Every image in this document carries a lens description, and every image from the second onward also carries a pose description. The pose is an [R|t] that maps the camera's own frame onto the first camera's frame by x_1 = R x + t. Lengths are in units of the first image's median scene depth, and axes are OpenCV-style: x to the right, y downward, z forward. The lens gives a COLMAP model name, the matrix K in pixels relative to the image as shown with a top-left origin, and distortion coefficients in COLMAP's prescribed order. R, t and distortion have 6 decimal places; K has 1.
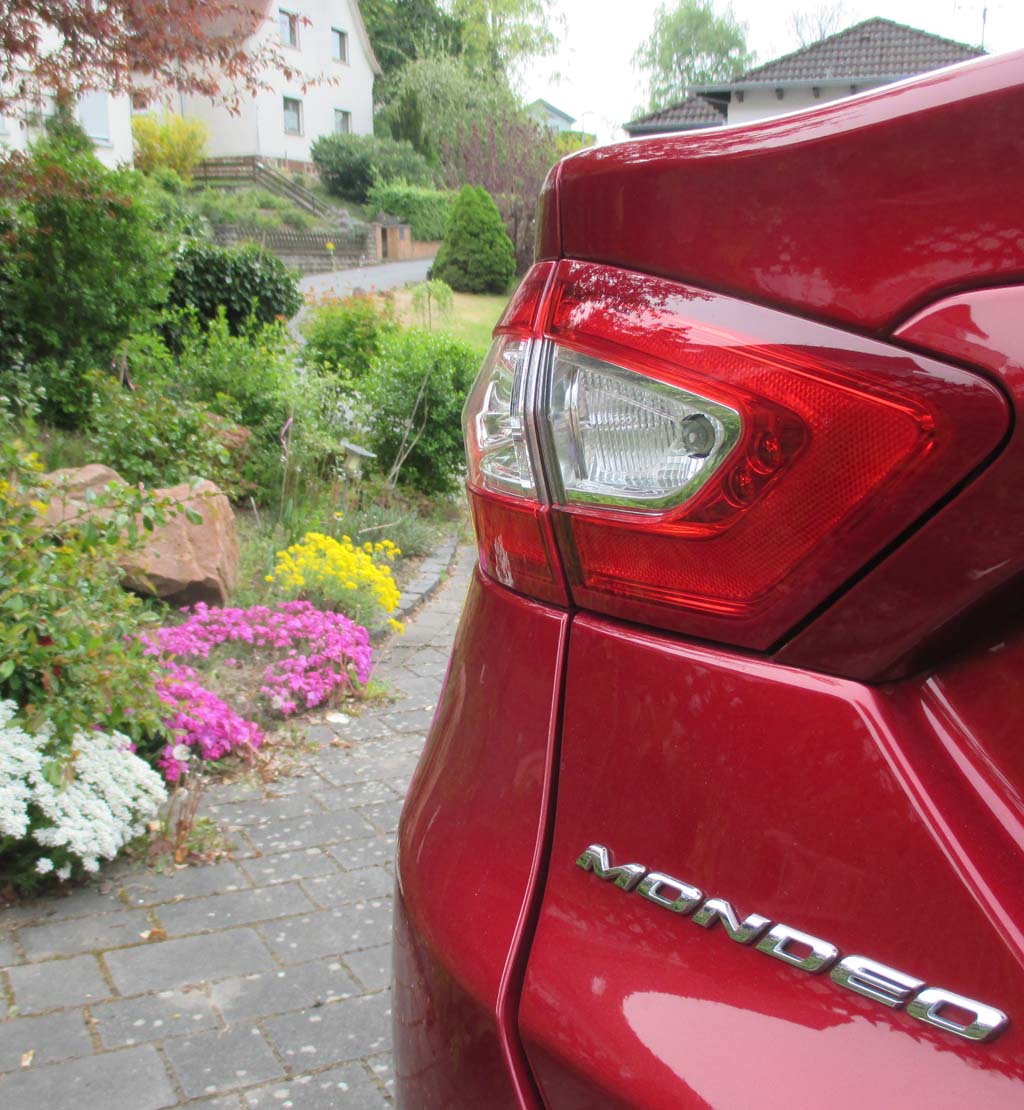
lens RADIAL K [[1282.5, 0, 511.6], [0, 1282.5, 548.2], [0, 0, 1]] dist [-0.015033, 0.000000]
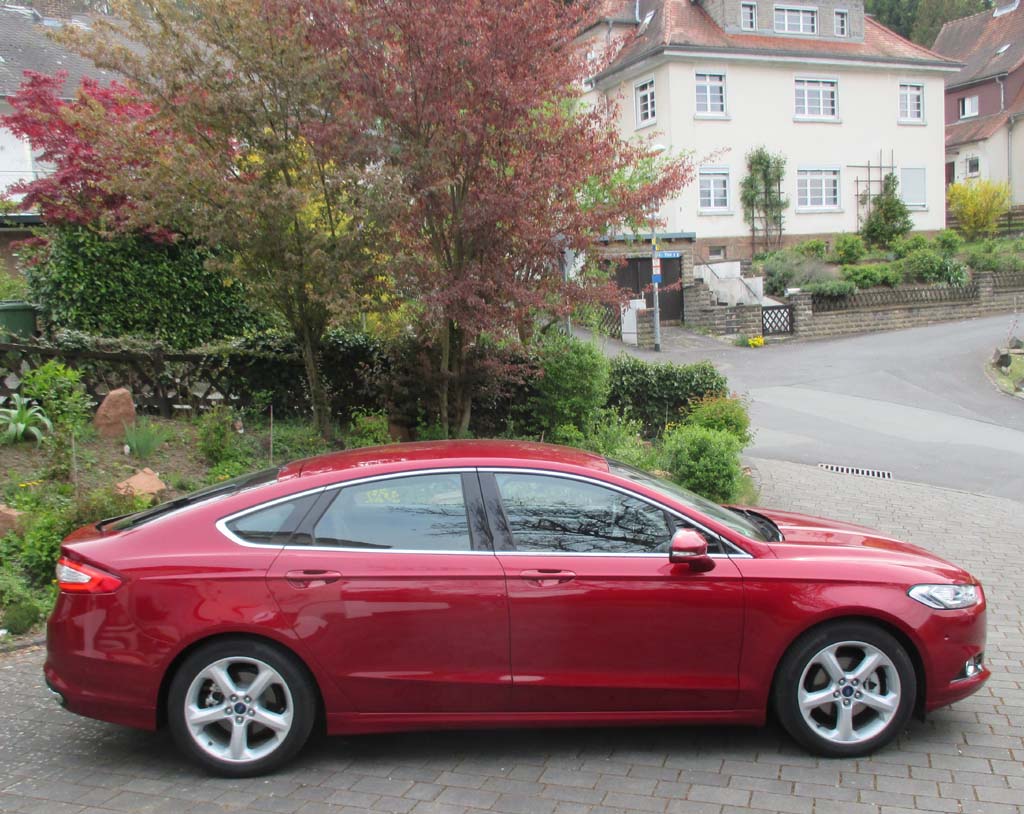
lens RADIAL K [[970.6, 0, 505.7], [0, 970.6, 408.8], [0, 0, 1]] dist [-0.025020, 0.000000]
pose [[0.727353, 0.052796, -0.684230, 0.774455], [-0.111675, 0.992852, -0.042104, -0.107950], [0.677117, 0.107035, 0.728050, -0.303674]]
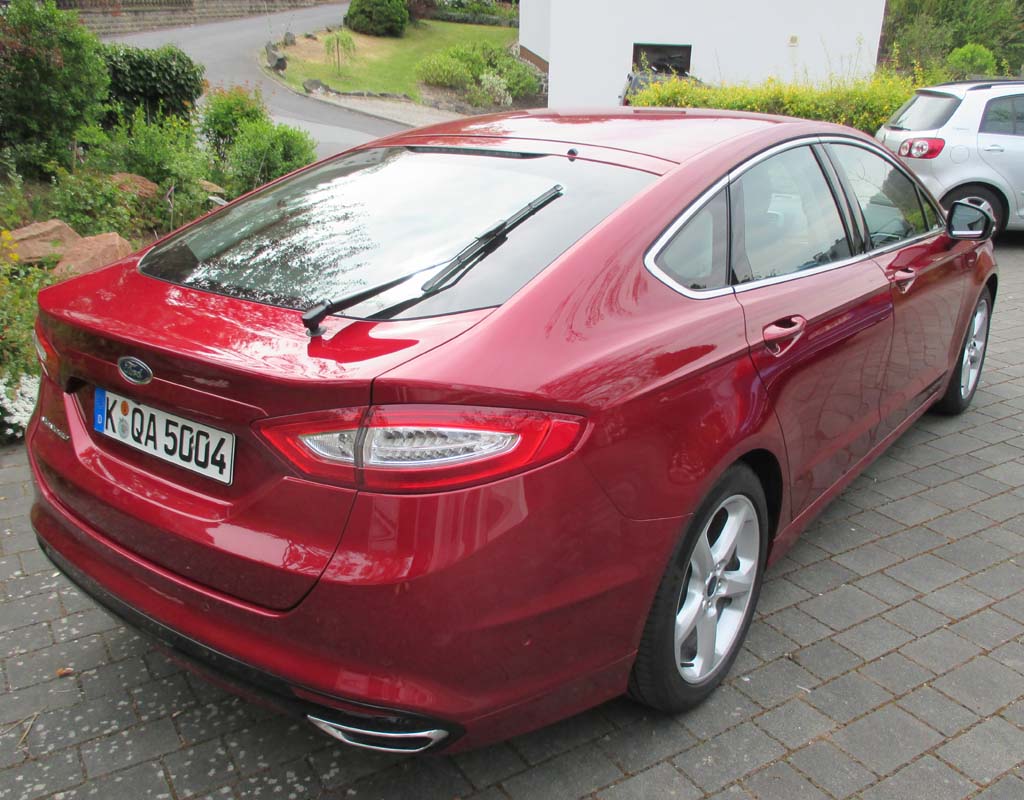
lens RADIAL K [[910.0, 0, 521.0], [0, 910.0, 383.1], [0, 0, 1]] dist [-0.030062, 0.011526]
pose [[0.994750, -0.008958, 0.101947, 0.143241], [-0.009655, 0.983505, 0.180623, -0.054161], [-0.101883, -0.180659, 0.978255, -0.255456]]
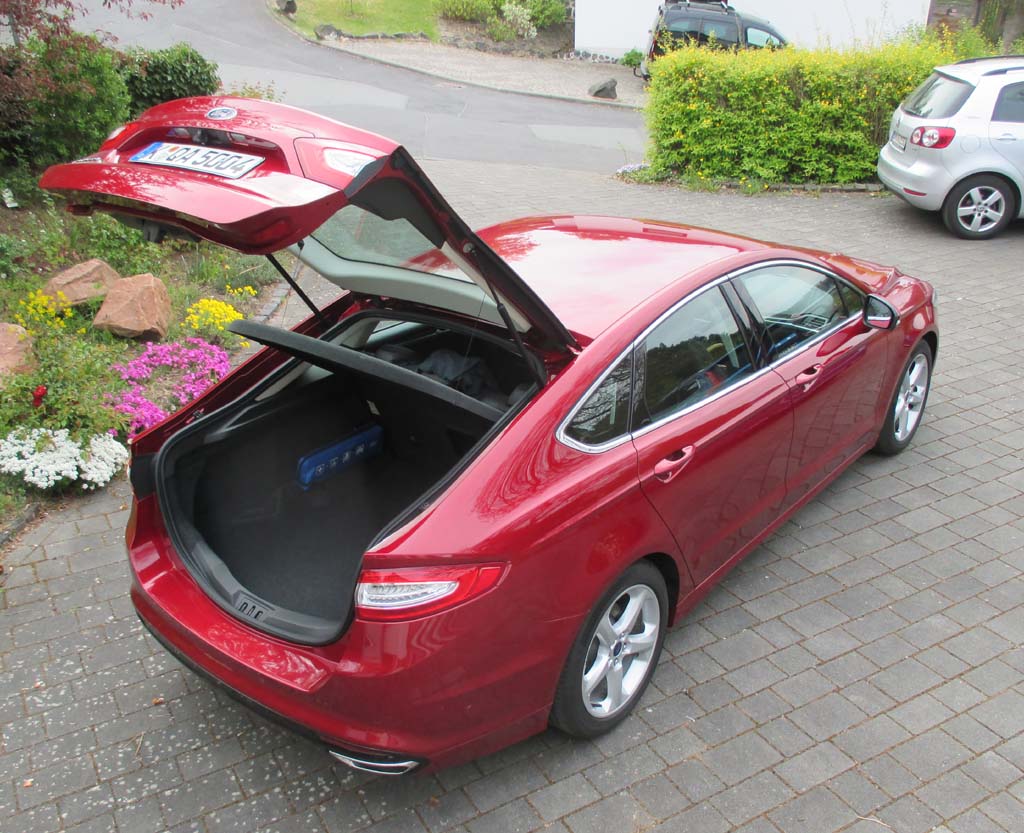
lens RADIAL K [[970.6, 0, 501.8], [0, 970.6, 417.0], [0, 0, 1]] dist [-0.025020, 0.000000]
pose [[0.998661, -0.029155, 0.042737, 0.169943], [0.016132, 0.960387, 0.278202, -0.171330], [-0.049155, -0.277140, 0.959571, -0.385450]]
